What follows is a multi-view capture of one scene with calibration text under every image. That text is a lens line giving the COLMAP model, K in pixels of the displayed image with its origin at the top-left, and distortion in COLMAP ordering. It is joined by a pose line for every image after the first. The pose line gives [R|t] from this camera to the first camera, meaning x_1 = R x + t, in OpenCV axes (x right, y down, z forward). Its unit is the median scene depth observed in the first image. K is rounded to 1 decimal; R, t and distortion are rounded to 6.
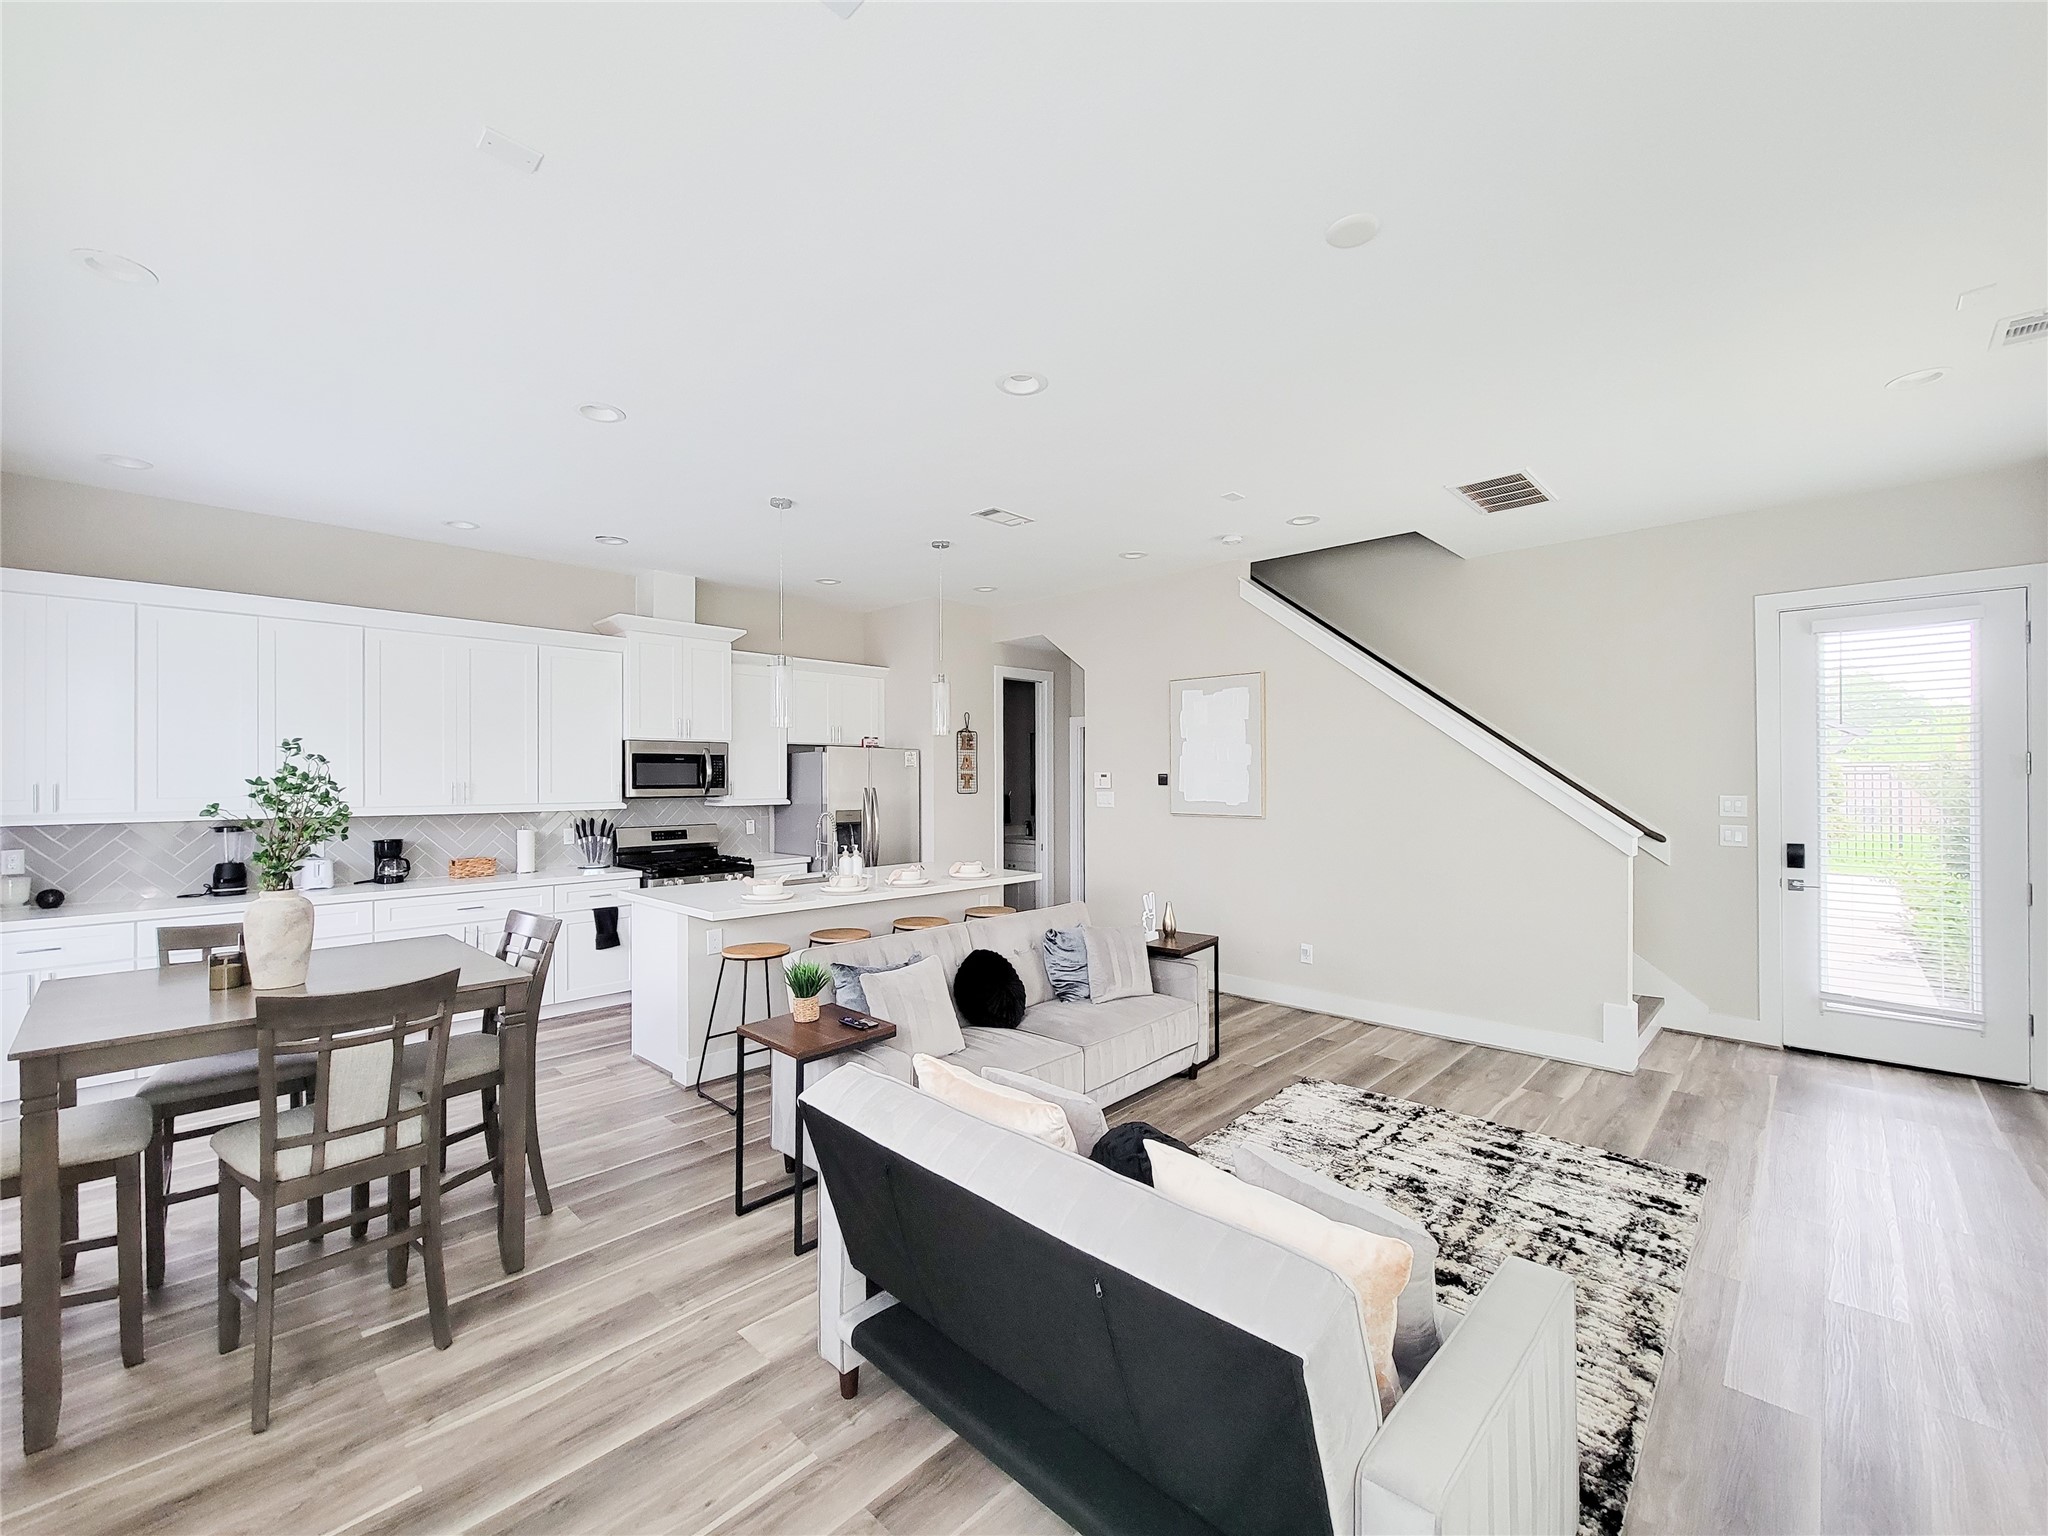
lens RADIAL K [[852.2, 0, 1030.3], [0, 852.2, 773.4], [0, 0, 1]] dist [-0.001209, -0.000704]
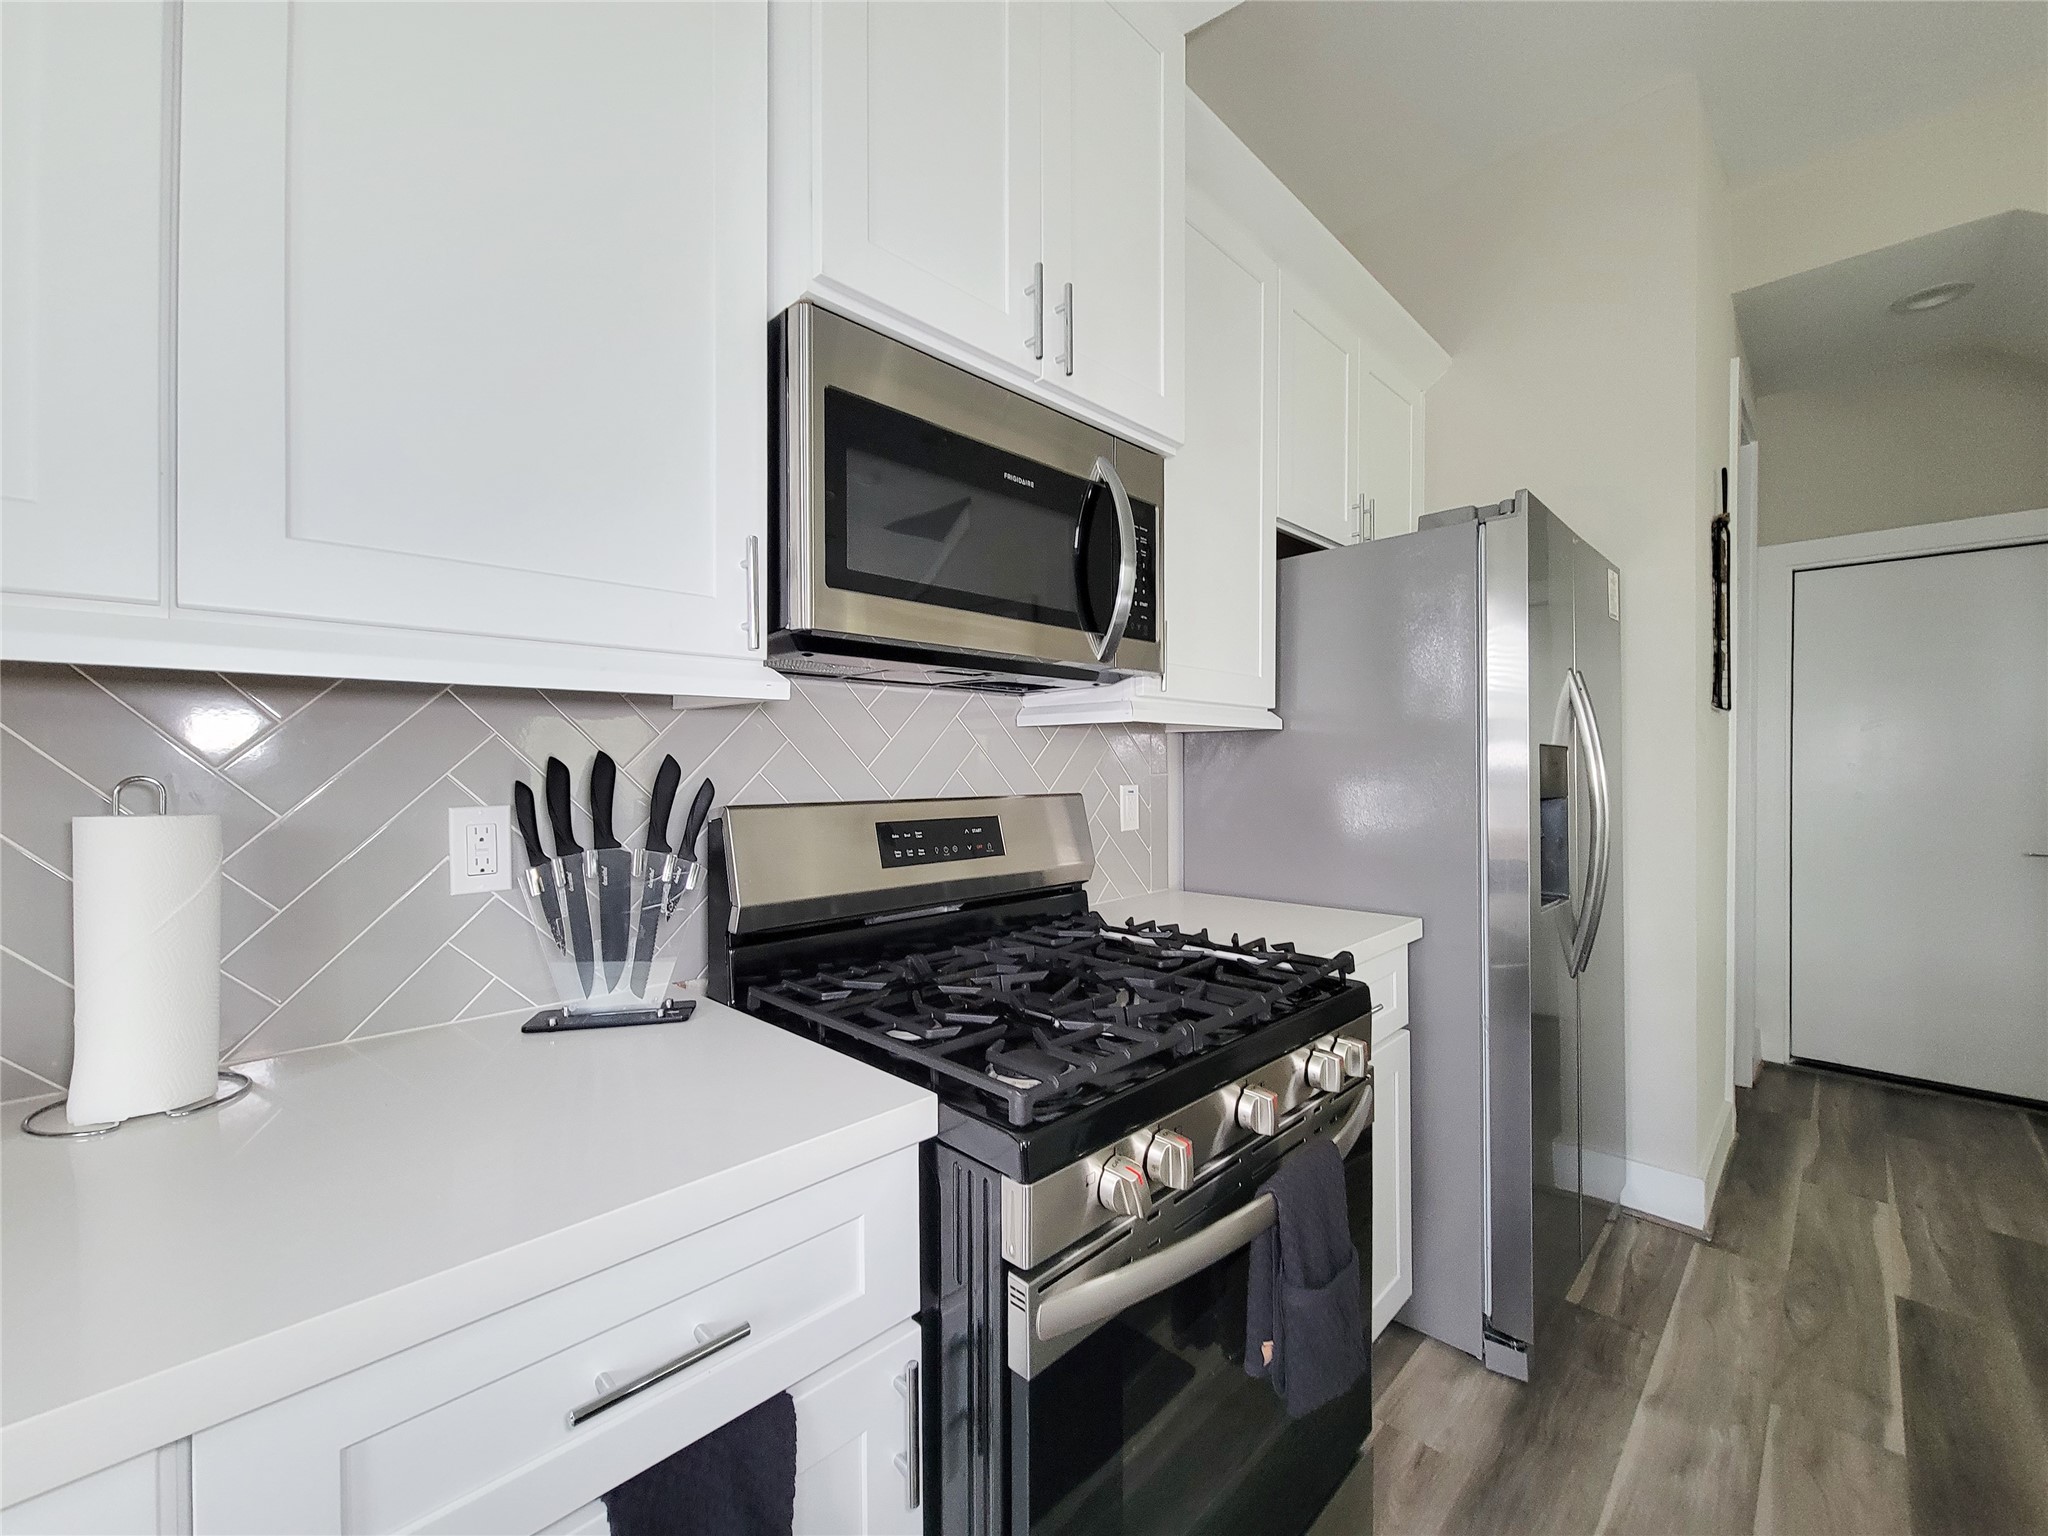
lens RADIAL K [[832.1, 0, 1040.7], [0, 832.1, 767.0], [0, 0, 1]] dist [-0.000008, -0.000618]
pose [[0.999957, 0.002162, -0.008963, -0.520523], [-0.002094, 0.999969, 0.007621, 0.067314], [0.008979, -0.007602, 0.999931, 1.022119]]
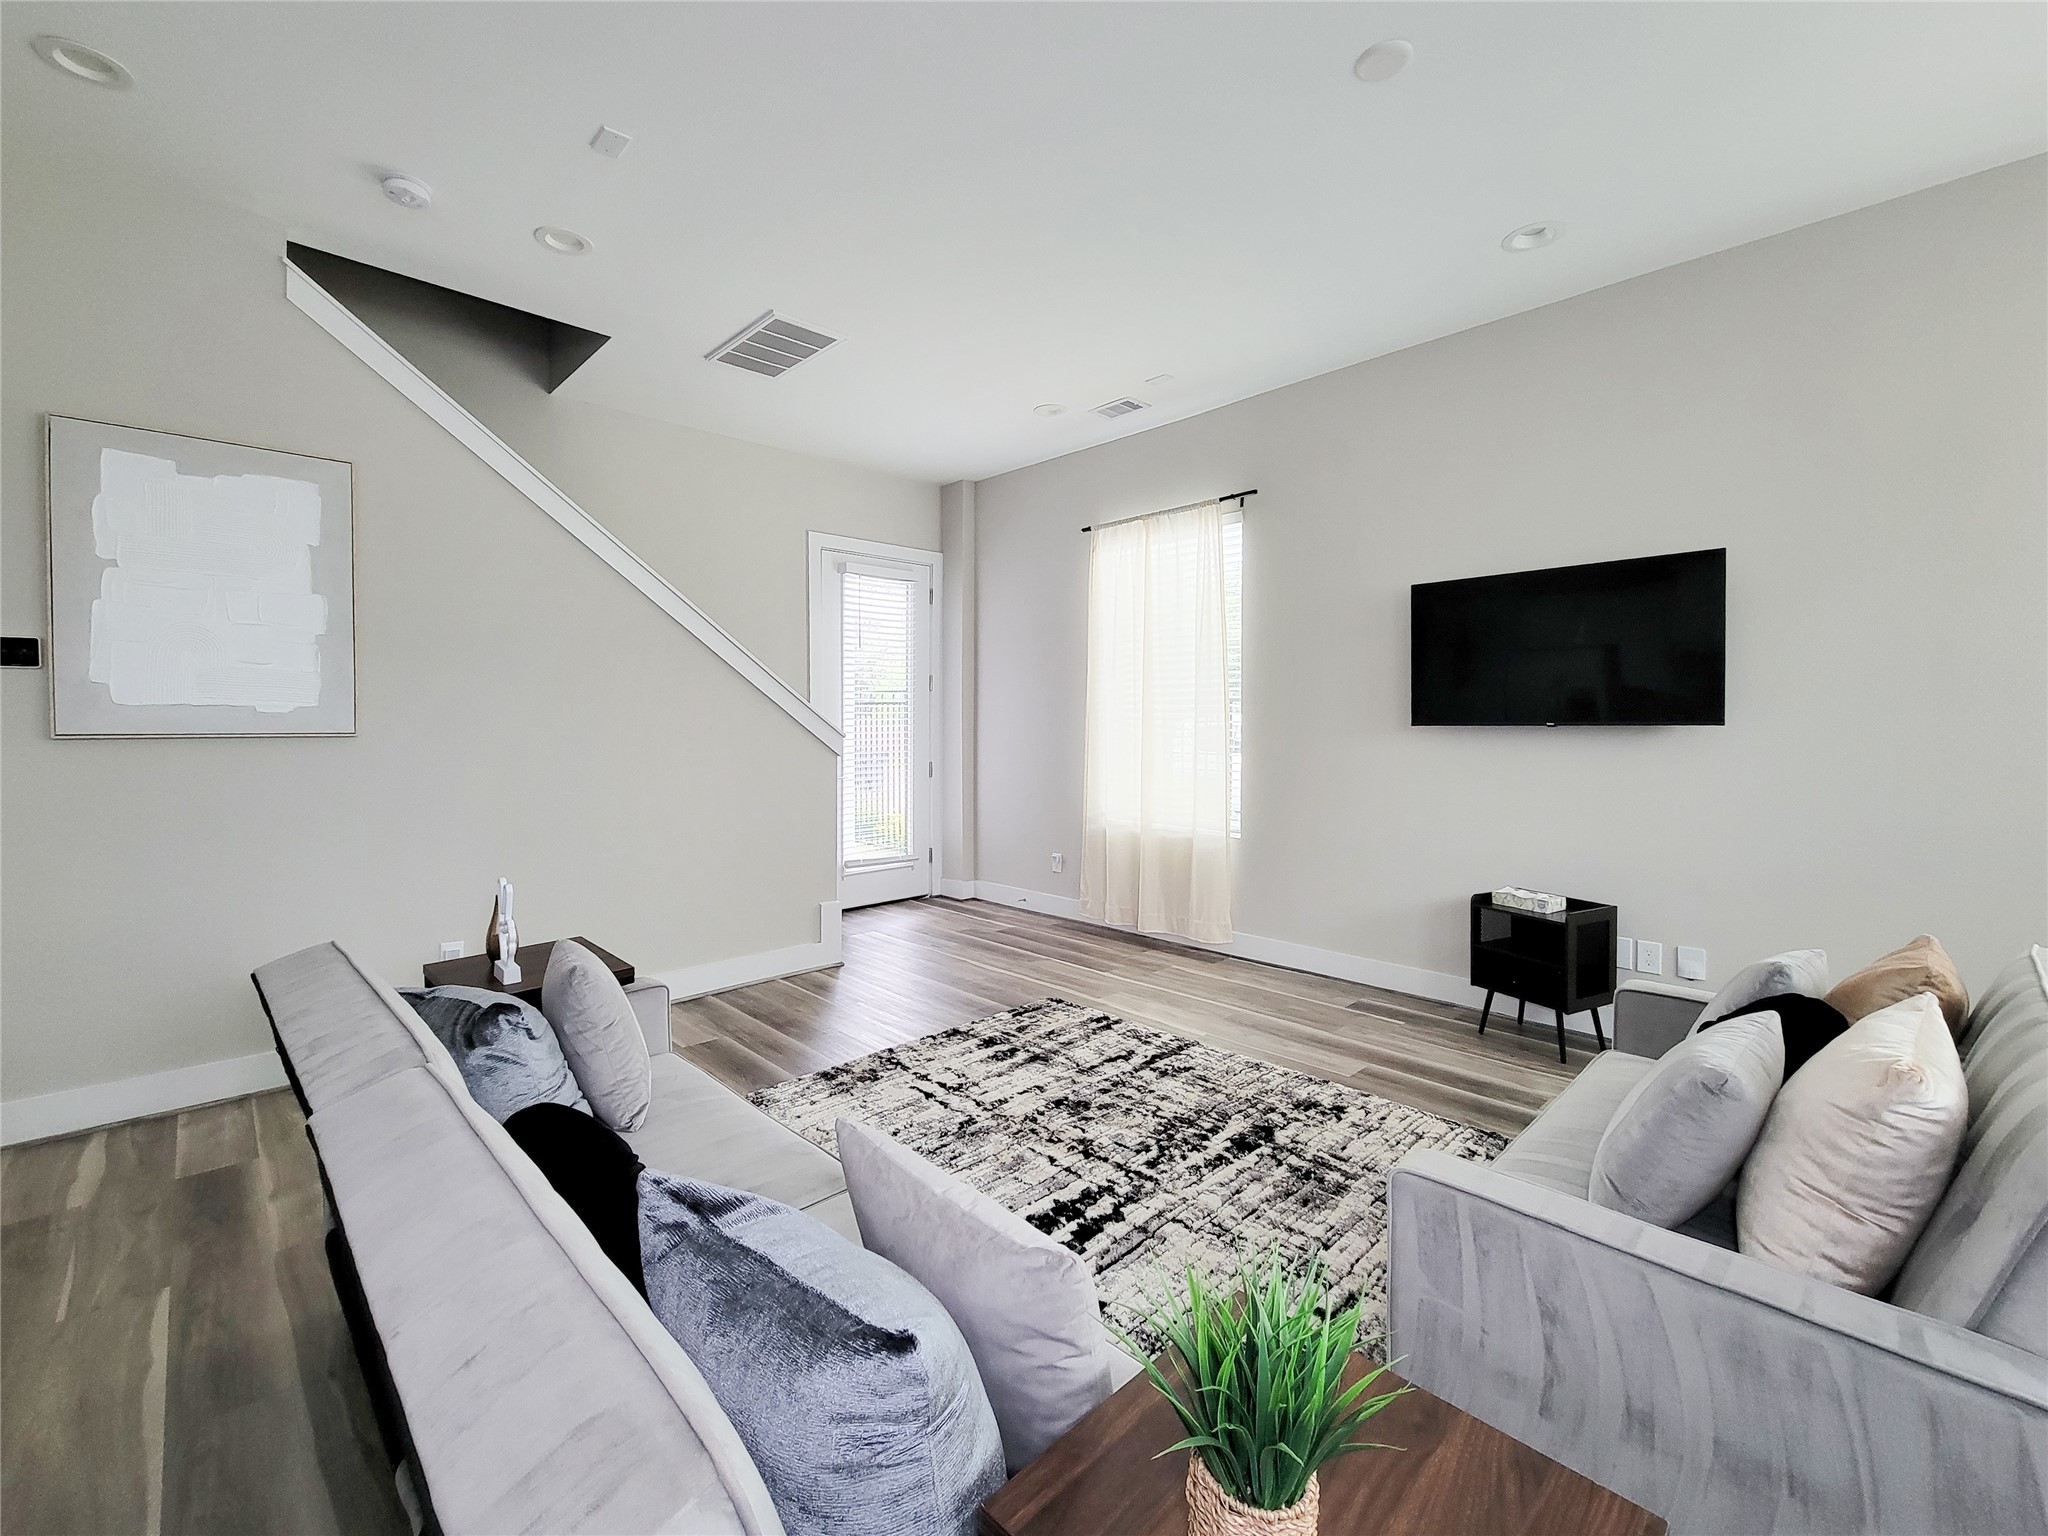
lens RADIAL K [[861.2, 0, 1011.0], [0, 861.2, 738.0], [0, 0, 1]] dist [0.003816, -0.002898]
pose [[0.049108, -0.016965, 0.998649, -0.301916], [-0.005616, 0.999835, 0.017261, 0.050837], [-0.998778, -0.006456, 0.049005, 0.667230]]
